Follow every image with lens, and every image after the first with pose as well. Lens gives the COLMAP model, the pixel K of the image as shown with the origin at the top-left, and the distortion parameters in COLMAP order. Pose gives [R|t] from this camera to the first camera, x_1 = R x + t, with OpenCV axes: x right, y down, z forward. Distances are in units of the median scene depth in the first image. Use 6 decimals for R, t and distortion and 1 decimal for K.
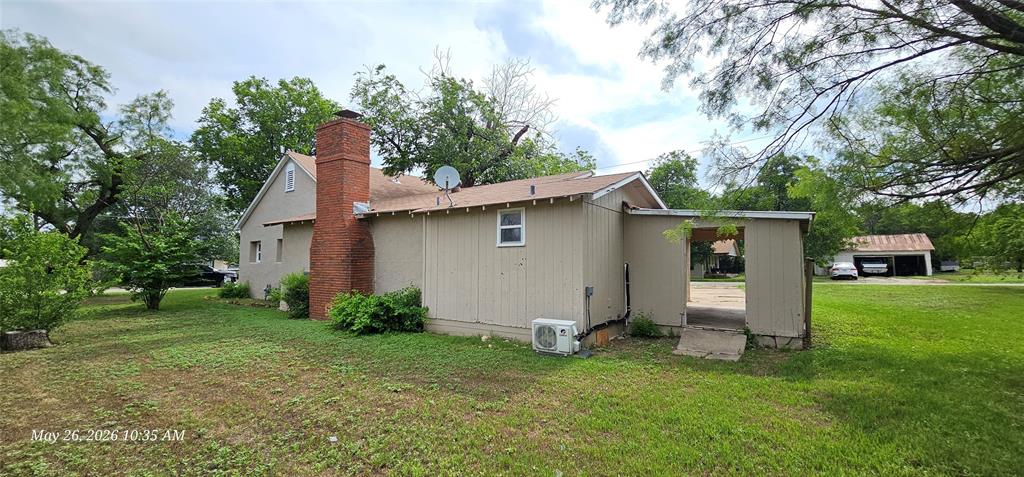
lens RADIAL K [[413.6, 0, 539.8], [0, 413.6, 243.8], [0, 0, 1]] dist [0.000095, -0.000017]
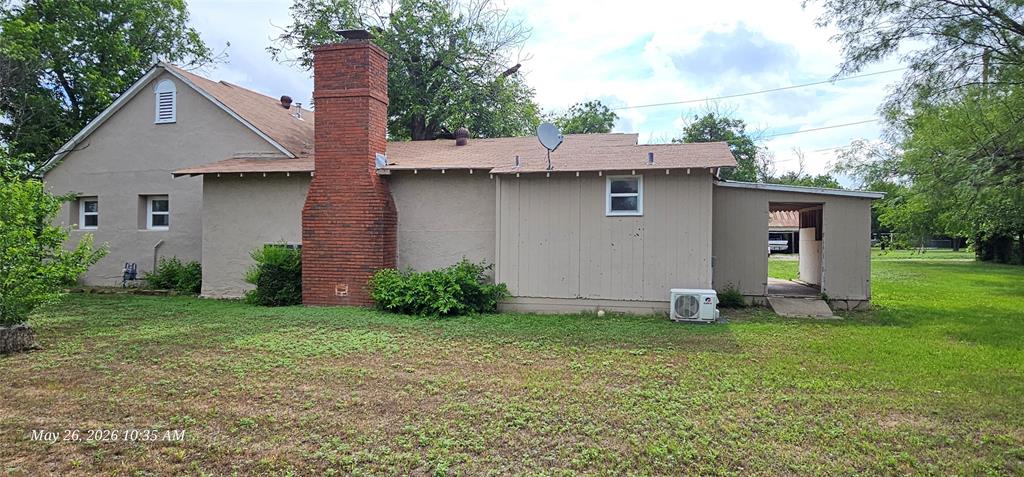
lens RADIAL K [[588.8, 0, 514.4], [0, 588.8, 240.0], [0, 0, 1]] dist [0.000247, -0.005351]
pose [[0.937589, 0.007429, 0.347665, -0.688924], [-0.024661, 0.998675, 0.045166, 0.006190], [-0.346869, -0.050922, 0.936530, -0.153691]]
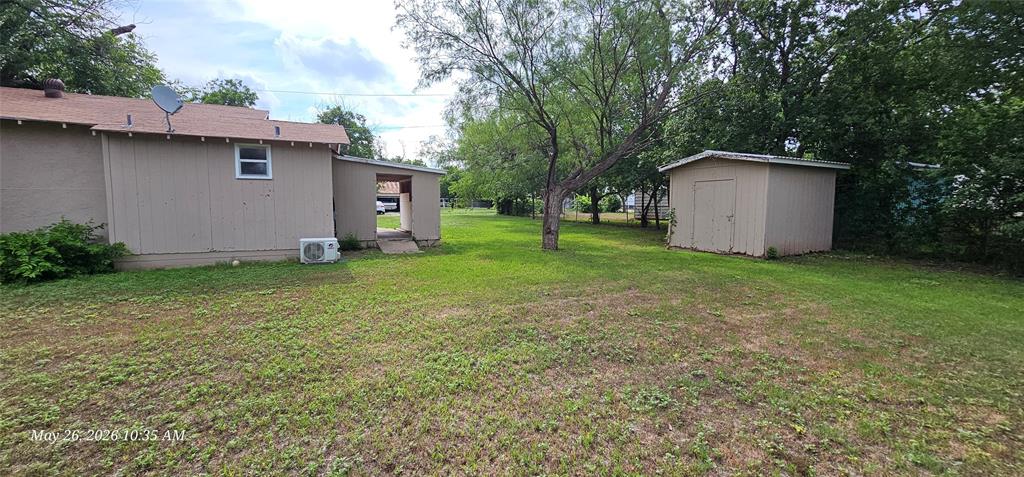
lens RADIAL K [[417.5, 0, 512.8], [0, 417.5, 243.5], [0, 0, 1]] dist [-0.002707, -0.000505]
pose [[0.495120, -0.076226, 0.865474, -0.631956], [-0.047294, 0.992302, 0.114452, 0.015148], [-0.867536, -0.097599, 0.487704, -0.143249]]
